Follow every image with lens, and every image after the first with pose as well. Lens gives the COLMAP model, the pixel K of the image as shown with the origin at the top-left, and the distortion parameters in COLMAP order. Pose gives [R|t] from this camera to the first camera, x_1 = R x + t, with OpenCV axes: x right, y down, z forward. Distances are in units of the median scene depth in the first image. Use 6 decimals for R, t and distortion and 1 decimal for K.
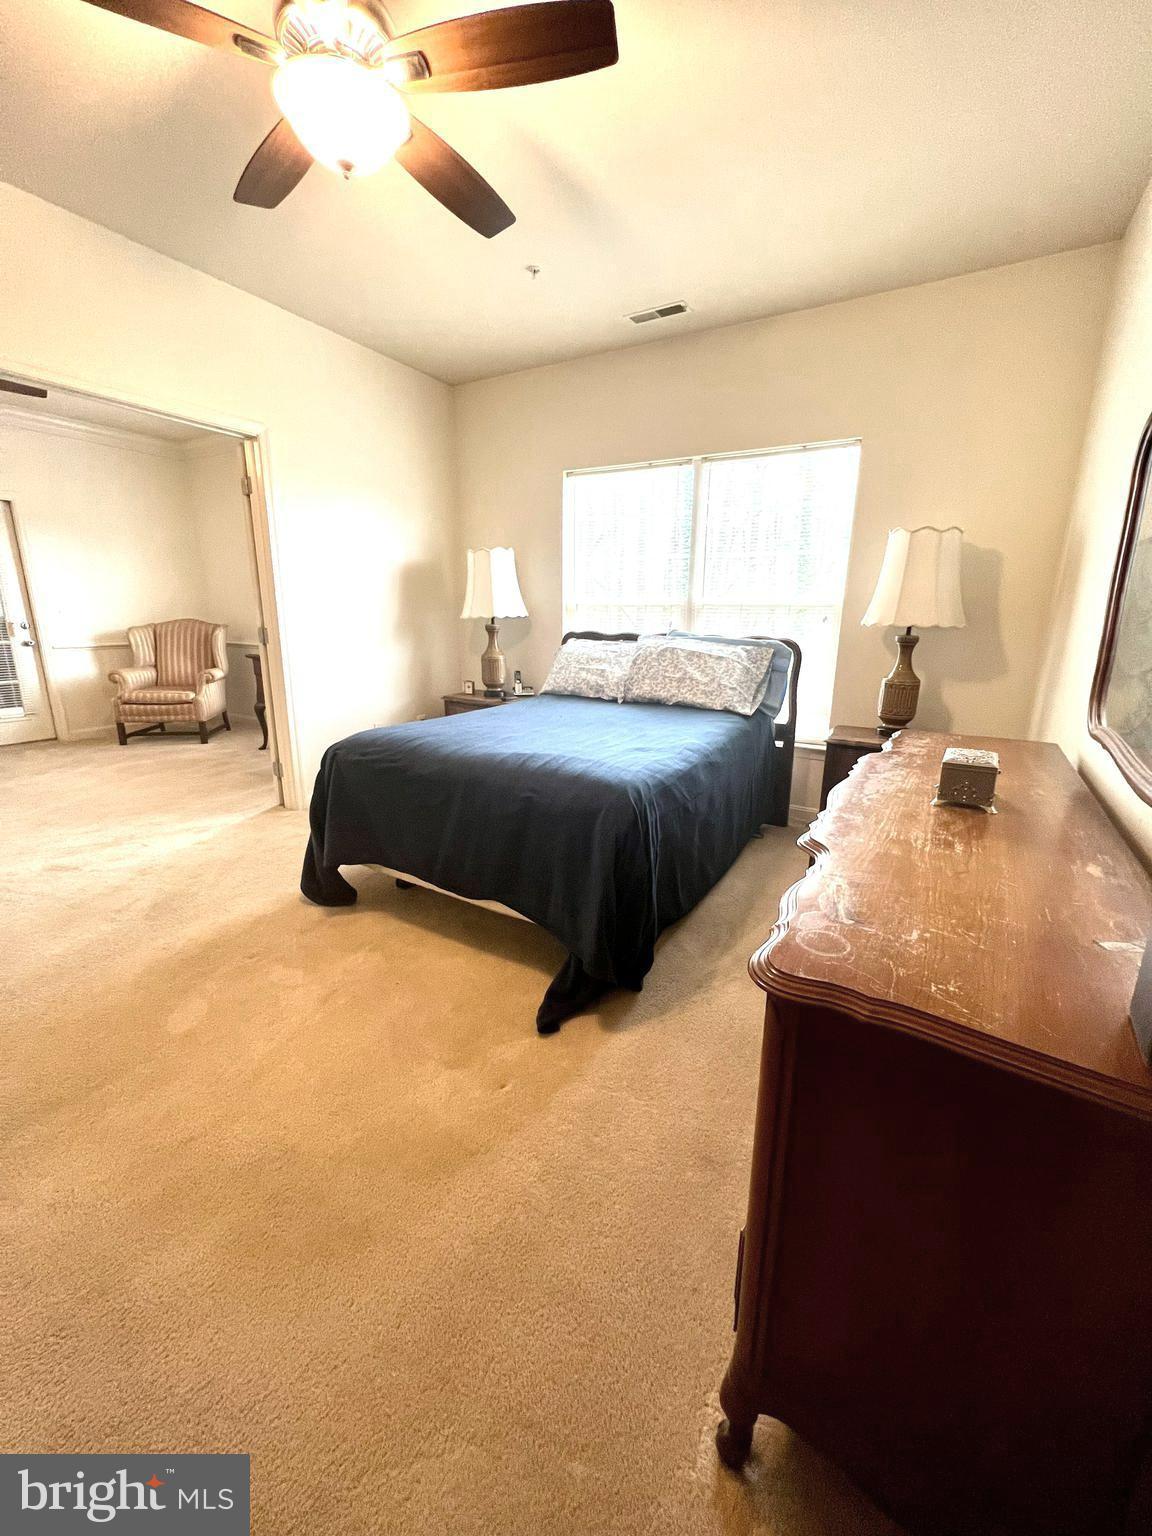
lens RADIAL K [[614.5, 0, 576.7], [0, 614.5, 763.9], [0, 0, 1]] dist [0.003805, 0.000433]
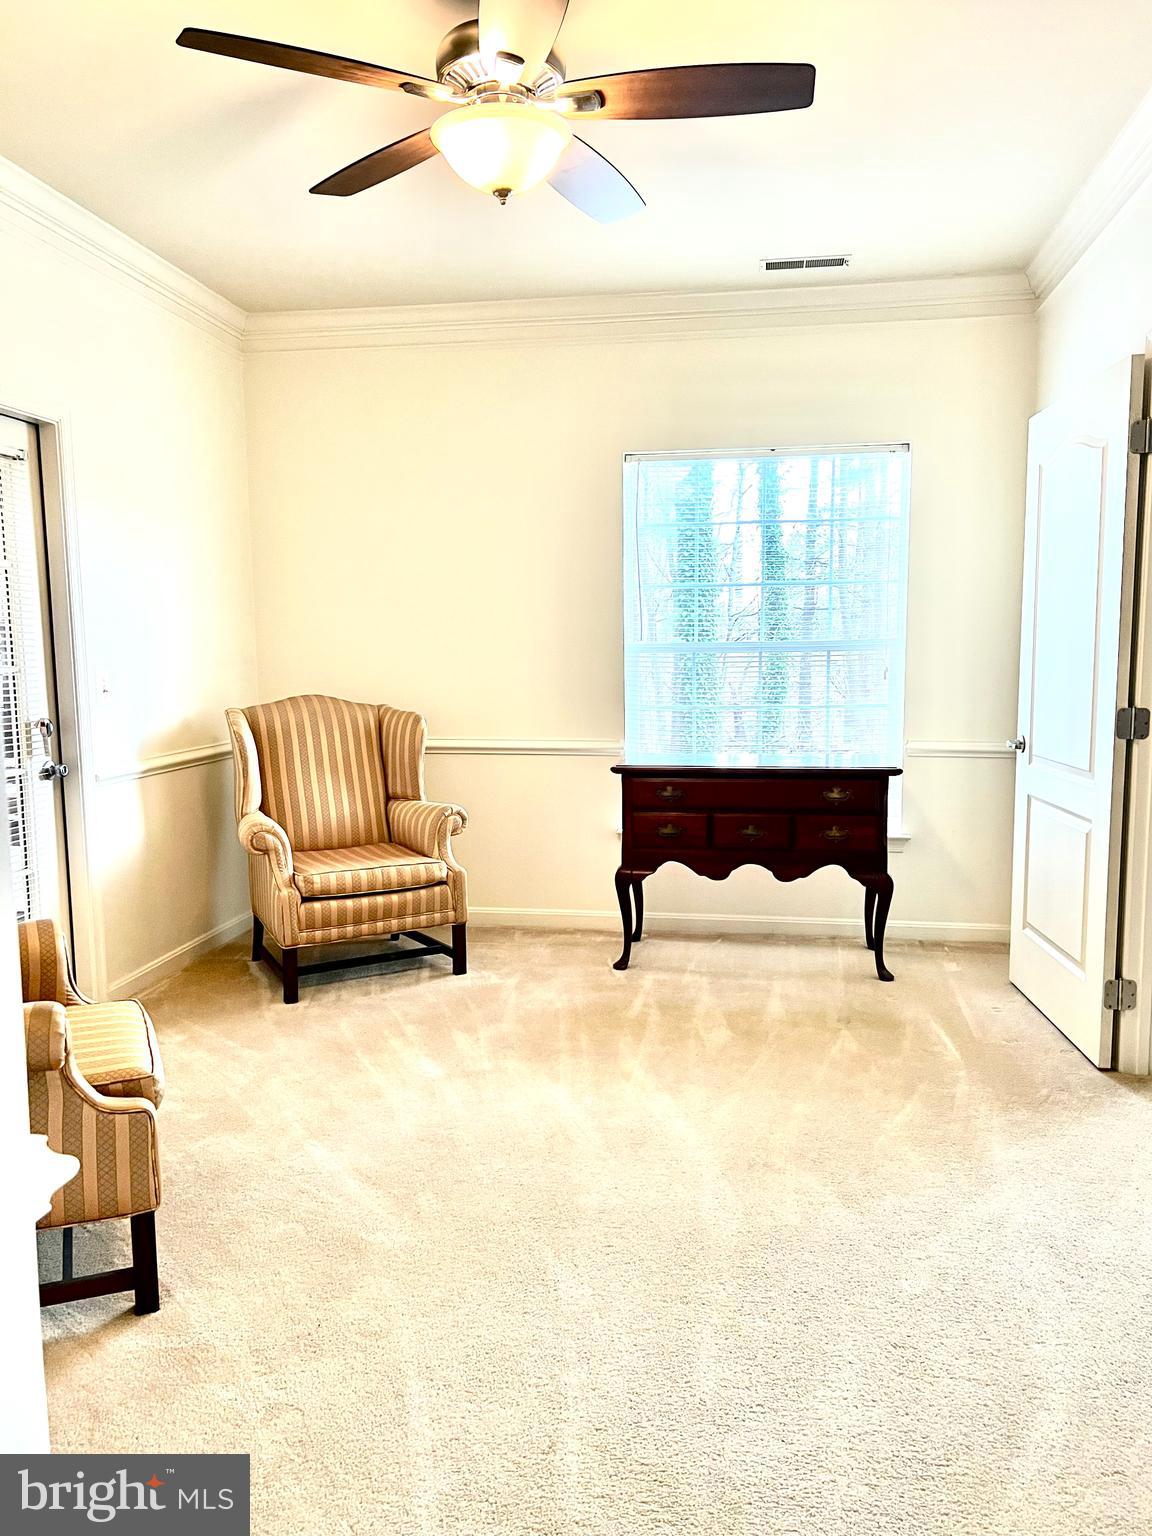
lens RADIAL K [[1150.5, 0, 580.4], [0, 1150.5, 766.5], [0, 0, 1]] dist [0.027307, -0.032559]
pose [[0.917479, -0.059186, 0.393357, -0.836919], [0.111913, 0.987333, -0.112472, -0.076146], [-0.381717, 0.147212, 0.912481, 0.200022]]
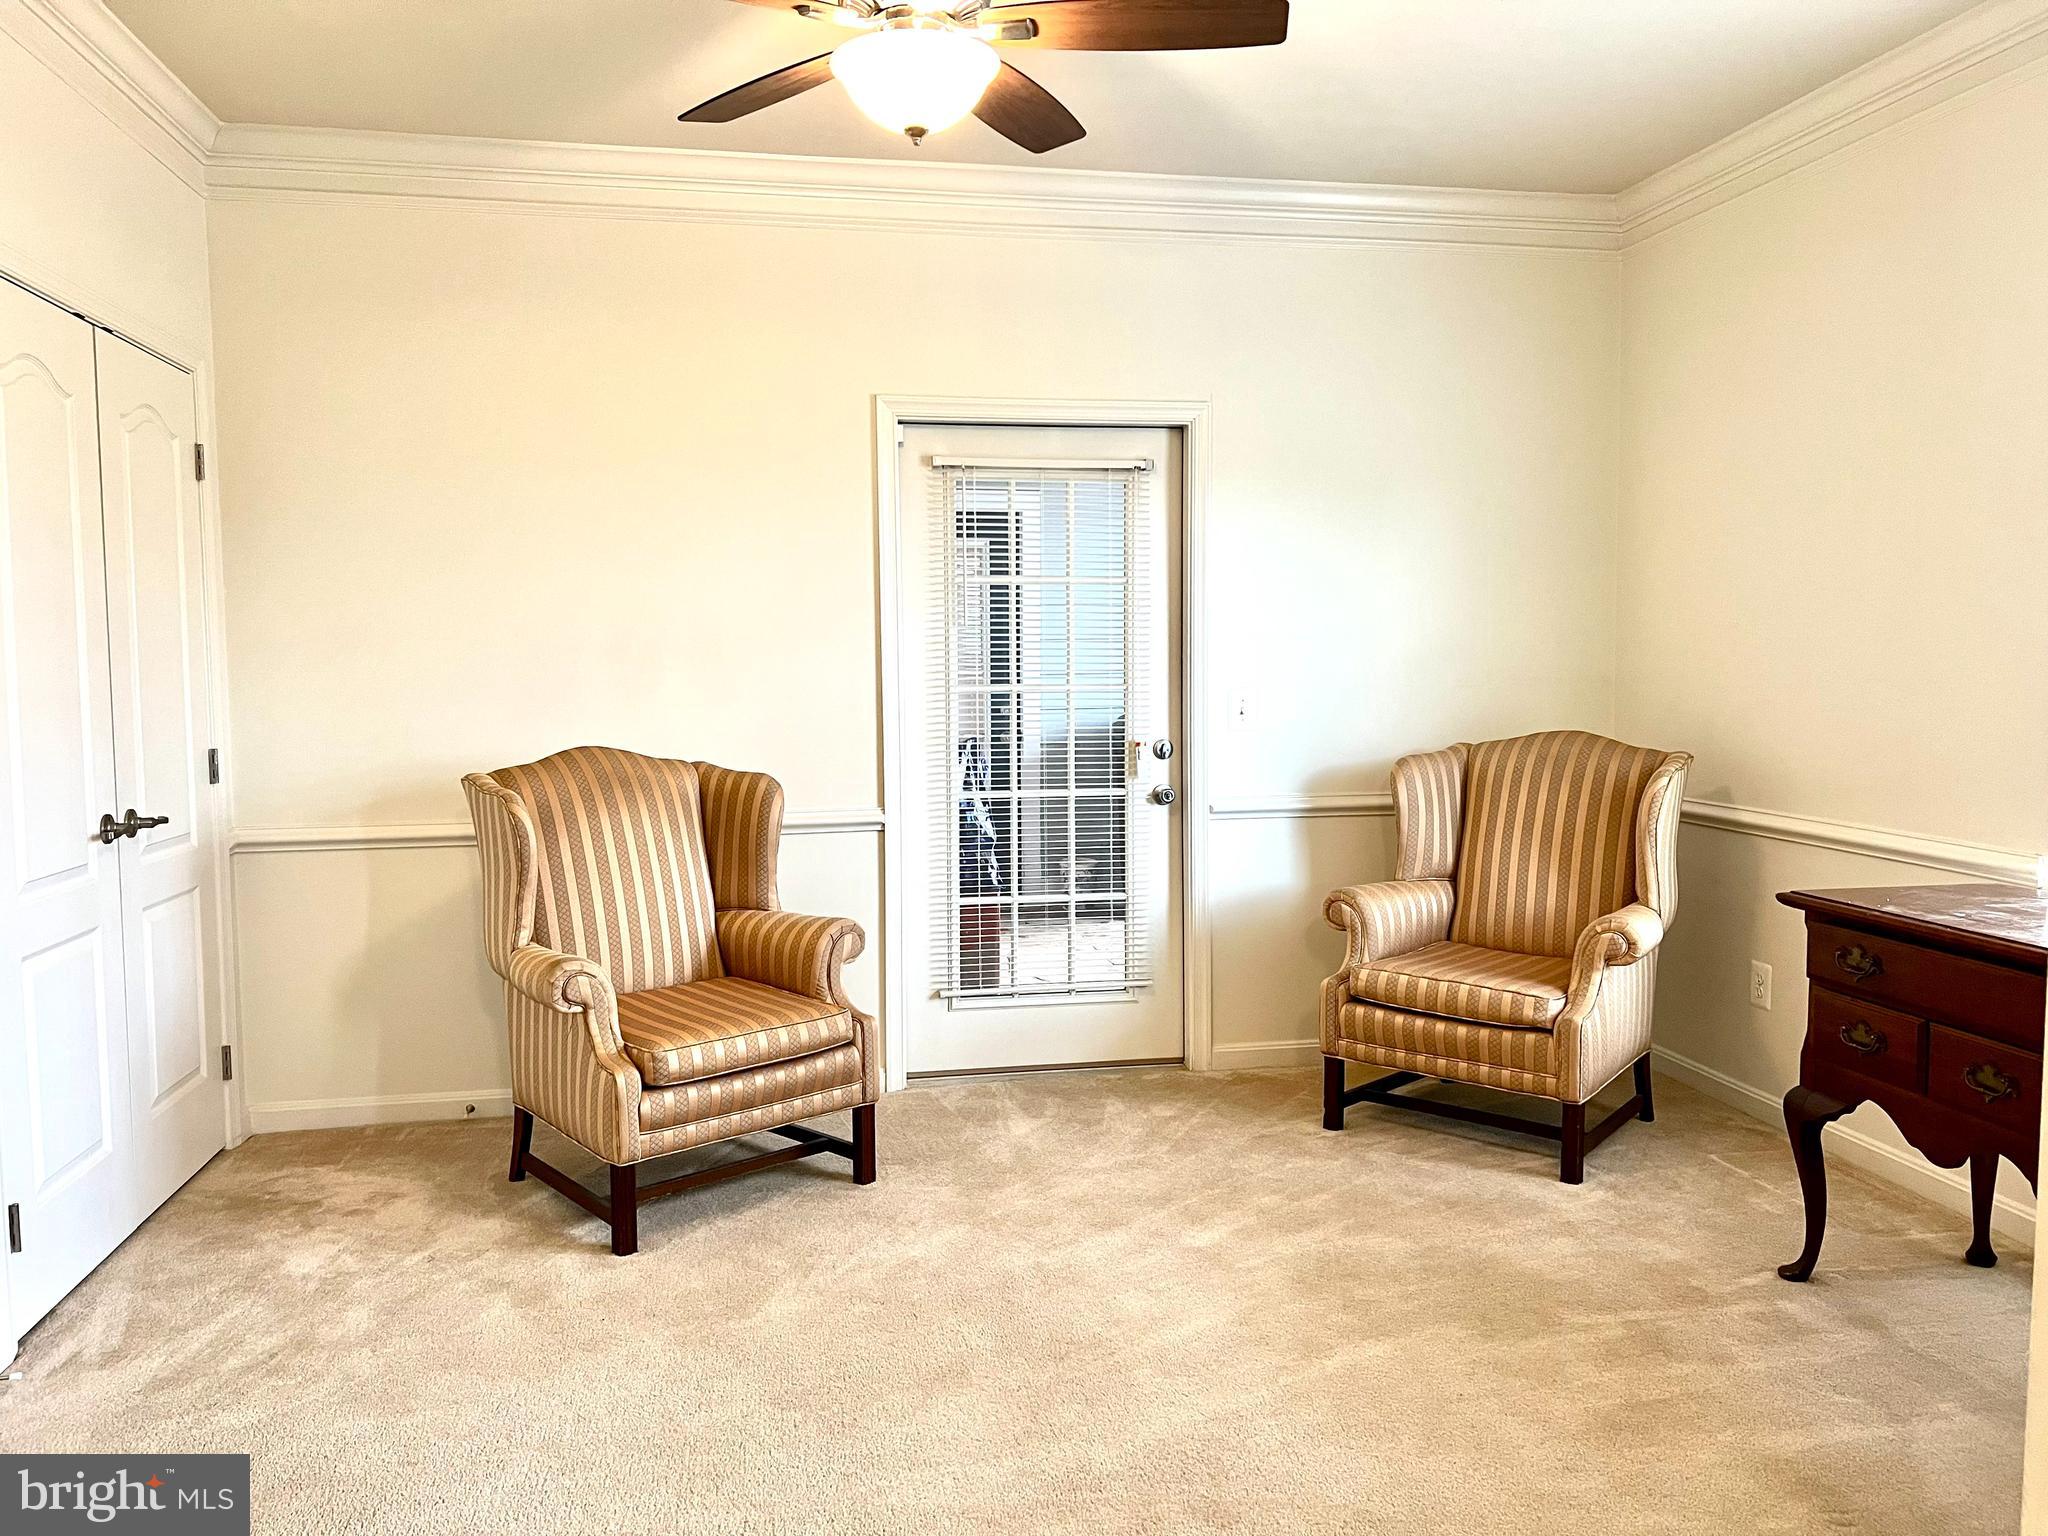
lens RADIAL K [[1534.0, 0, 1026.8], [0, 1534.0, 760.9], [0, 0, 1]] dist [0.027307, -0.032559]
pose [[0.660037, 0.035852, -0.750377, -0.254194], [-0.167440, 0.980754, -0.100422, -0.107243], [0.732335, 0.191926, 0.653337, 0.333688]]
